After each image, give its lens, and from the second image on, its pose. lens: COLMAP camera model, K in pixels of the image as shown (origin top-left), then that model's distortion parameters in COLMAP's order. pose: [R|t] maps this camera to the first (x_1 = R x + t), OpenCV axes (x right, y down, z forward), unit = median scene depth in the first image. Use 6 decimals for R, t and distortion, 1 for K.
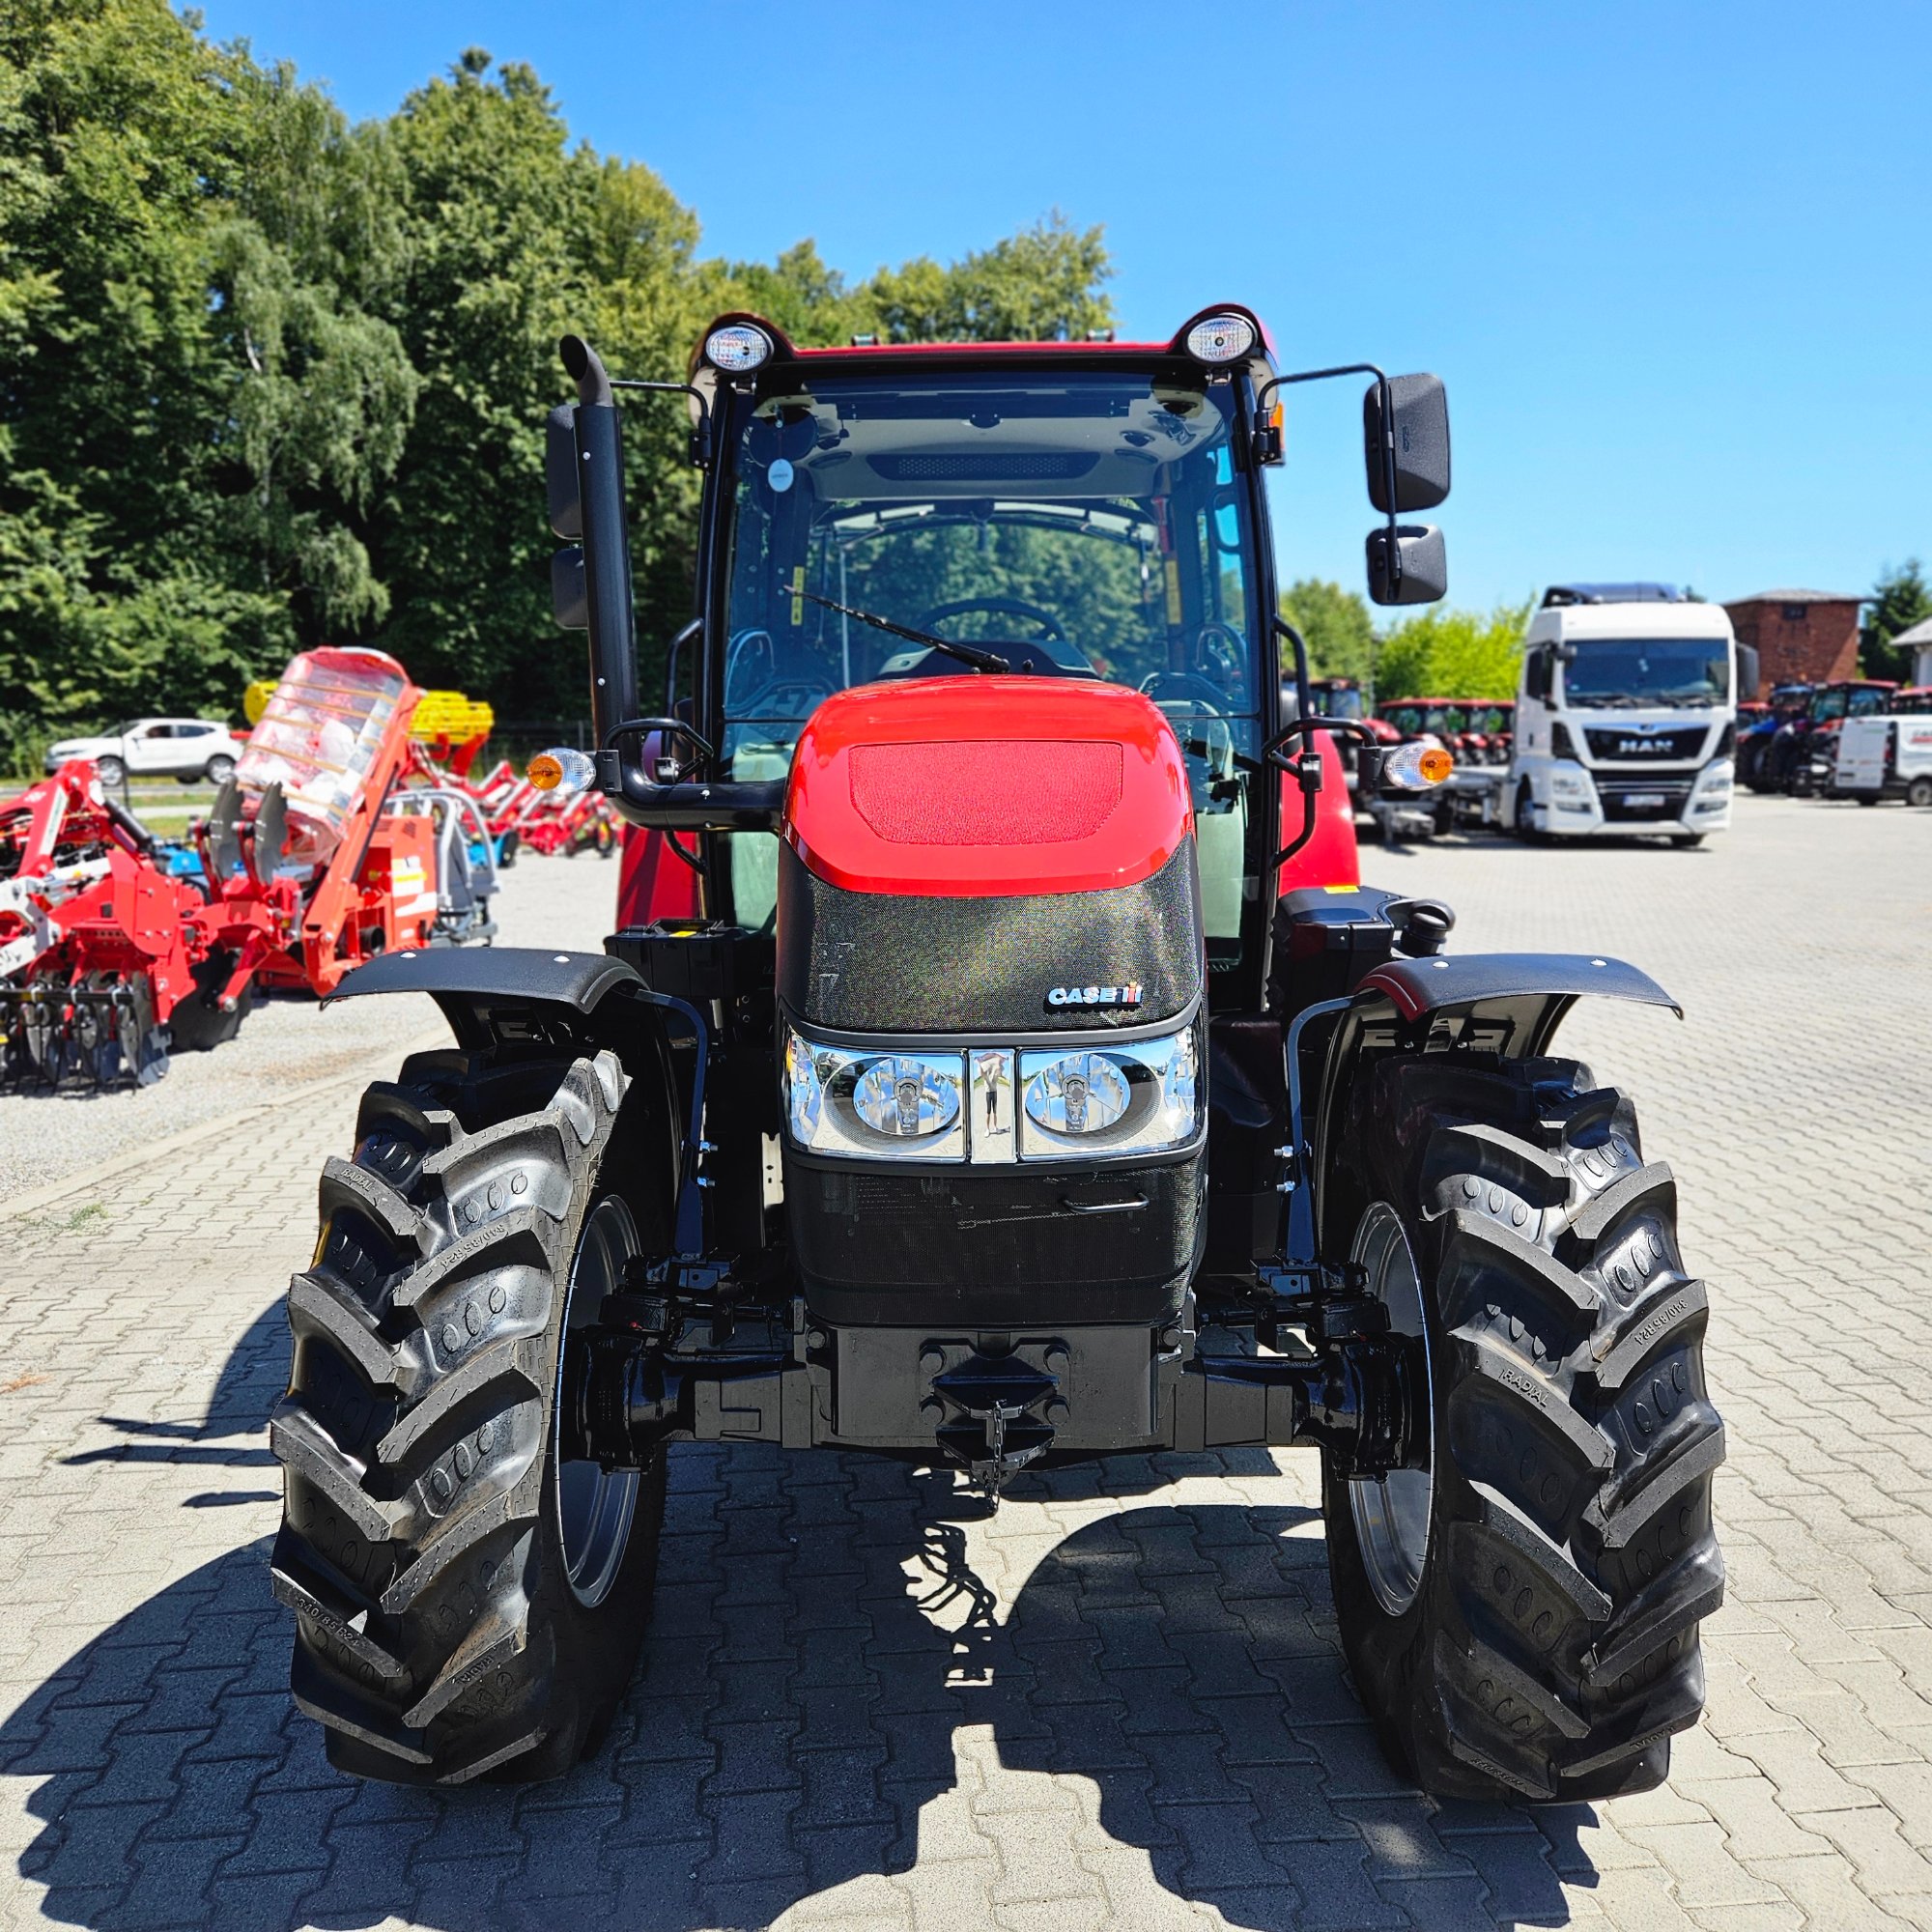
lens RADIAL K [[1791.3, 0, 973.5], [0, 1791.3, 975.3], [0, 0, 1]] dist [0.029196, 0.000591]
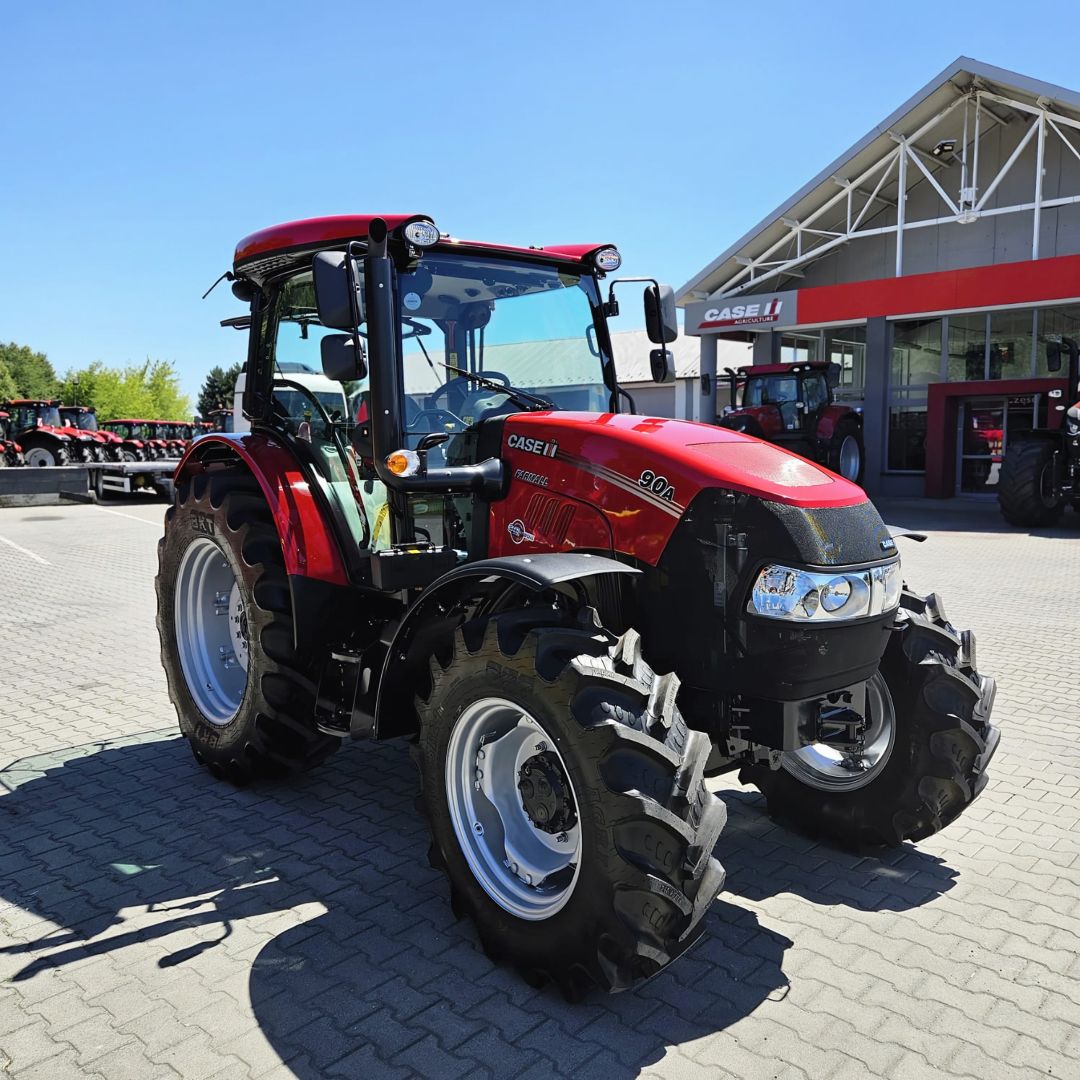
lens RADIAL K [[978.8, 0, 559.0], [0, 978.8, 548.3], [0, 0, 1]] dist [0.073511, -0.011171]
pose [[0.743672, -0.075721, 0.664242, -0.696267], [0.091806, 0.995719, 0.010723, -0.022467], [-0.662211, 0.053007, 0.747441, 0.161728]]
